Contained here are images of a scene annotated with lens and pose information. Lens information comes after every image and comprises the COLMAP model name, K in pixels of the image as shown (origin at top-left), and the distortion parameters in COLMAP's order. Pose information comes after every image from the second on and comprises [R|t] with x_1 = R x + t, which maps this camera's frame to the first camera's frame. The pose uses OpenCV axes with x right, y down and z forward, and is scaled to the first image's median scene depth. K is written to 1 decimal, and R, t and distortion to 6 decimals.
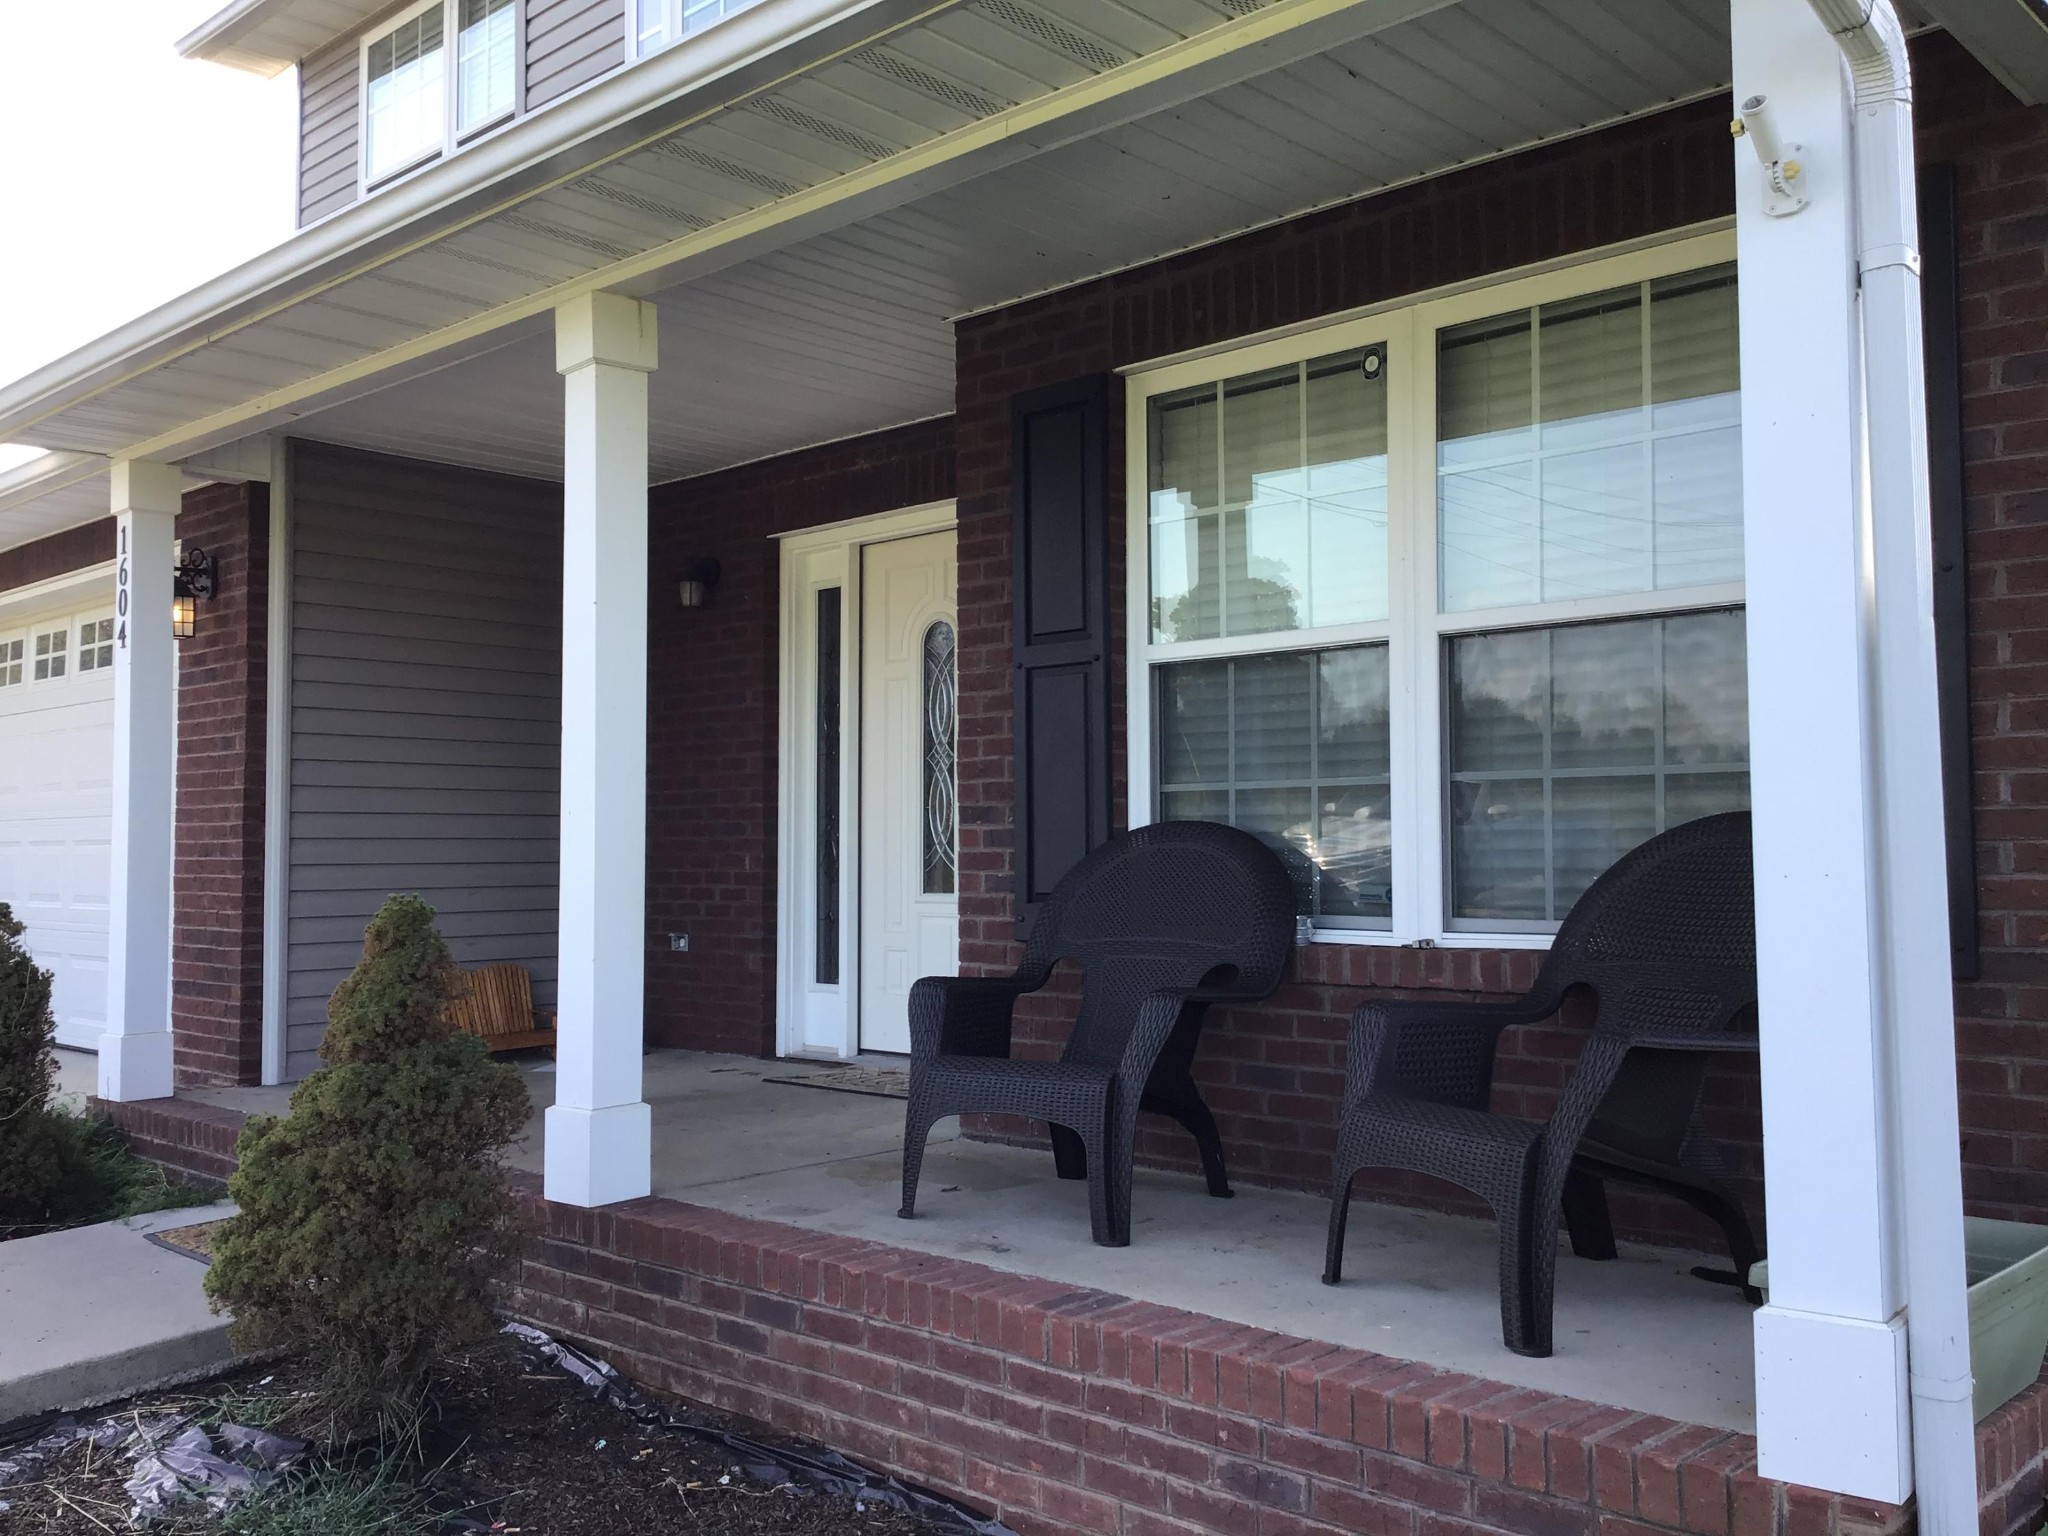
lens RADIAL K [[1789.3, 0, 1024.0], [0, 1789.3, 768.0], [0, 0, 1]] dist [0.088183, -0.168432]
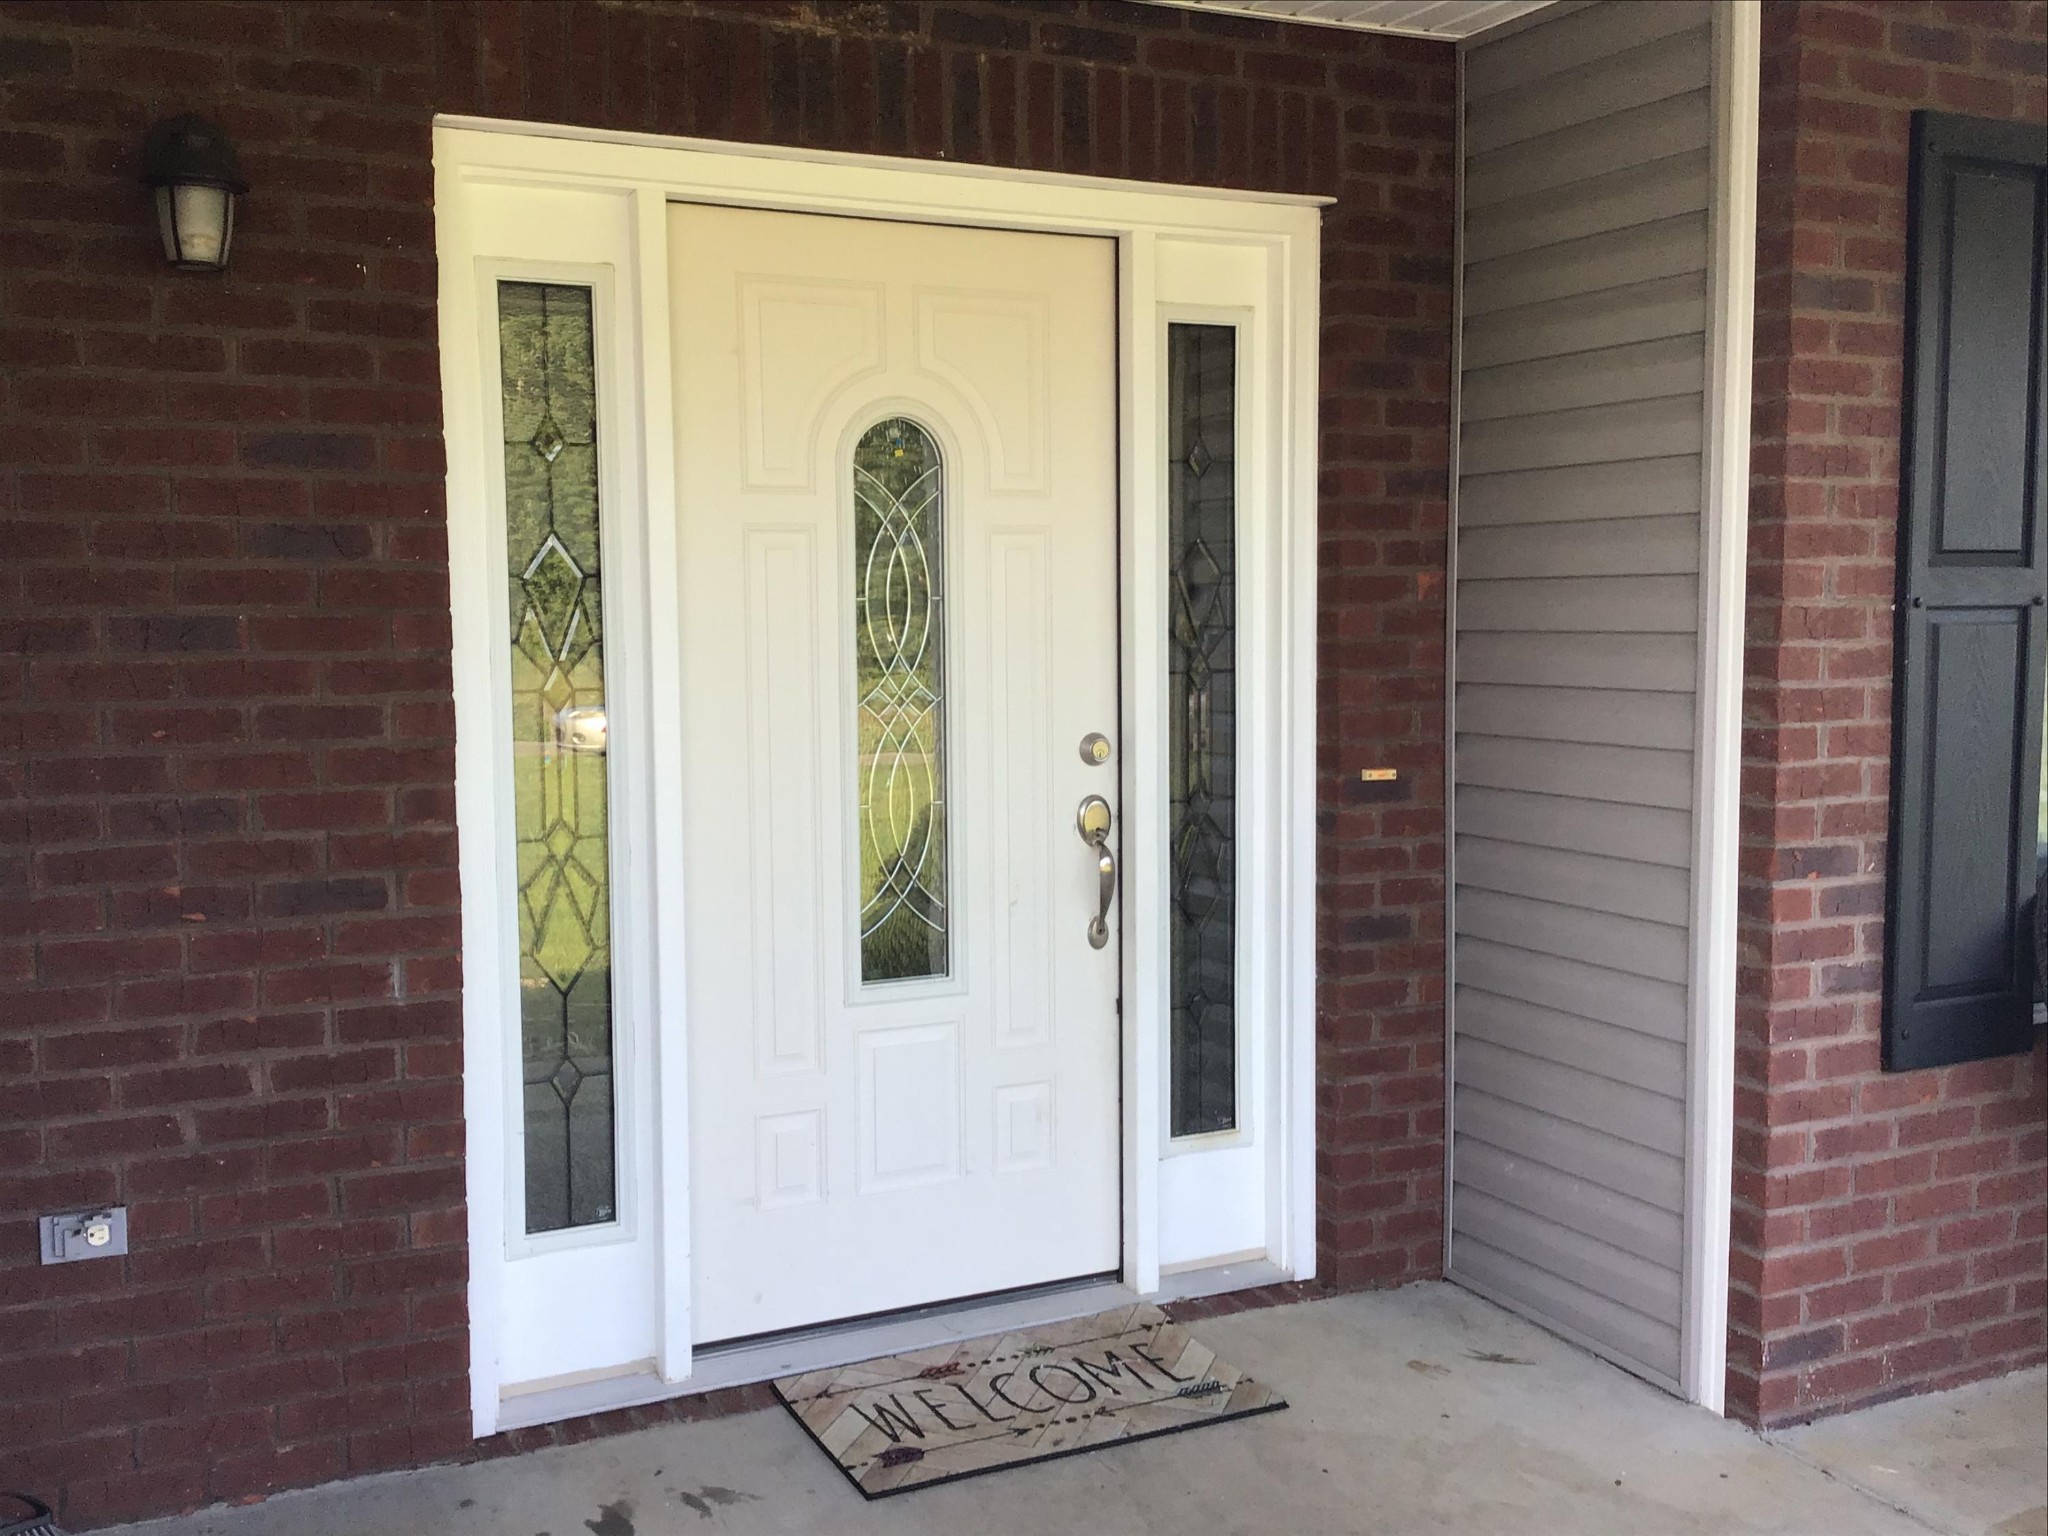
lens RADIAL K [[1789.3, 0, 1024.0], [0, 1789.3, 768.0], [0, 0, 1]] dist [0.088183, -0.168432]
pose [[0.364229, -0.071912, 0.928529, -0.482658], [-0.040217, 0.994870, 0.092826, -0.034506], [-0.930441, -0.071153, 0.359469, 0.782059]]
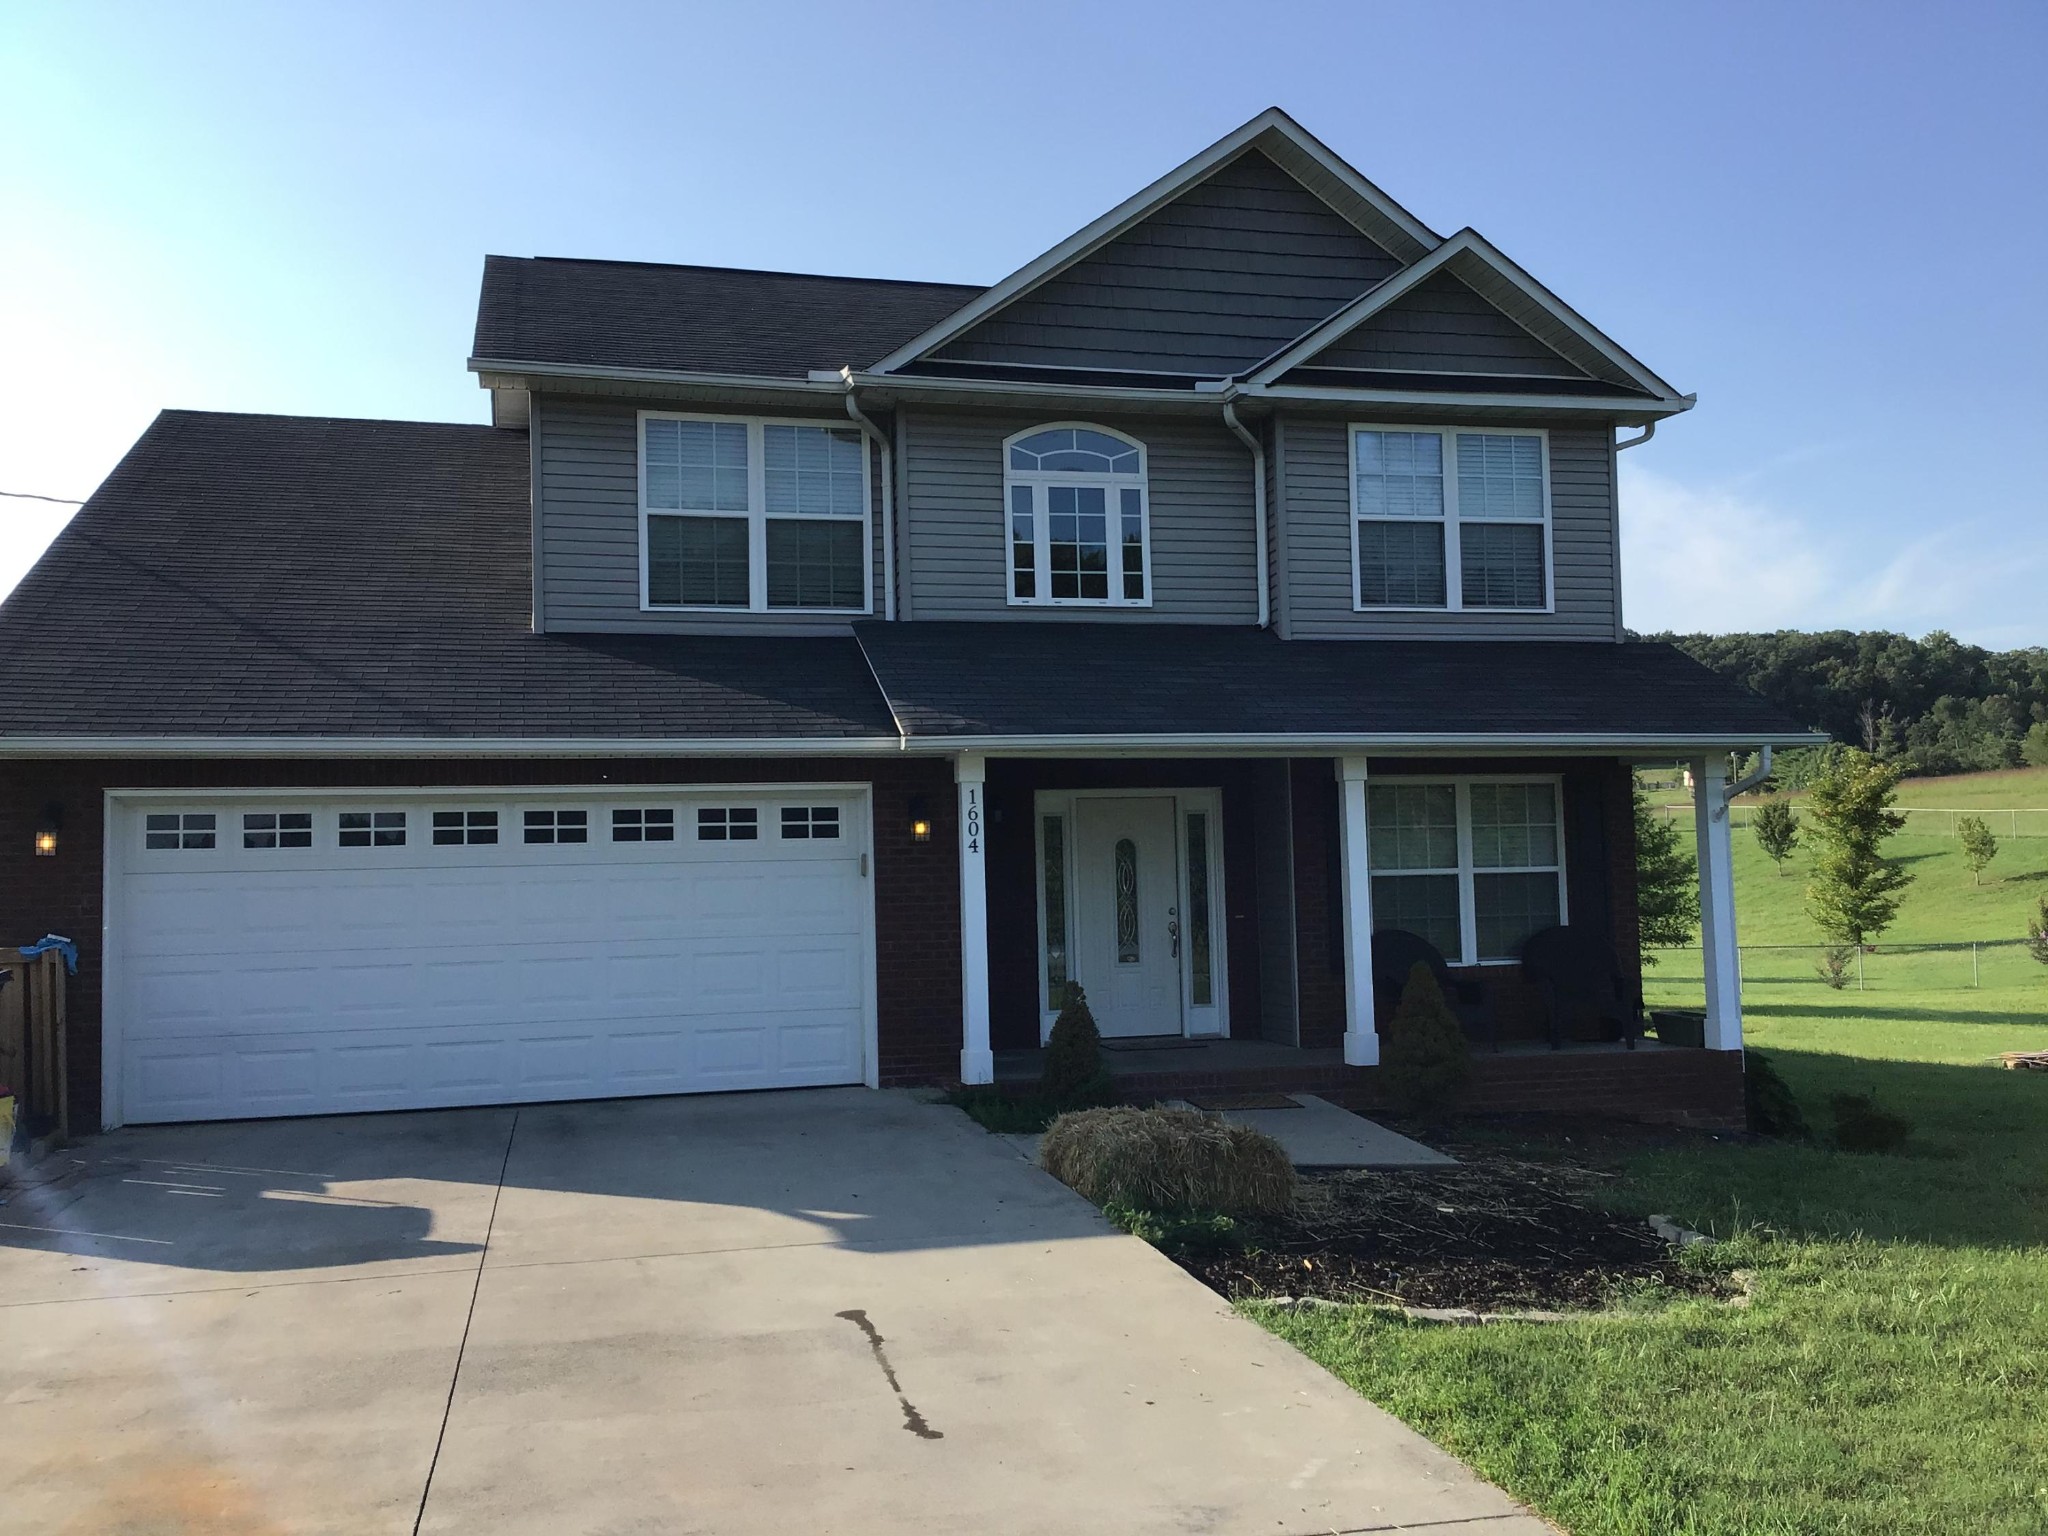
lens RADIAL K [[1789.3, 0, 1024.0], [0, 1789.3, 768.0], [0, 0, 1]] dist [0.088183, -0.168432]
pose [[0.540922, 0.052000, 0.839464, -1.933989], [-0.020230, 0.998603, -0.048822, -0.057815], [-0.840829, 0.009426, 0.541218, -0.077879]]
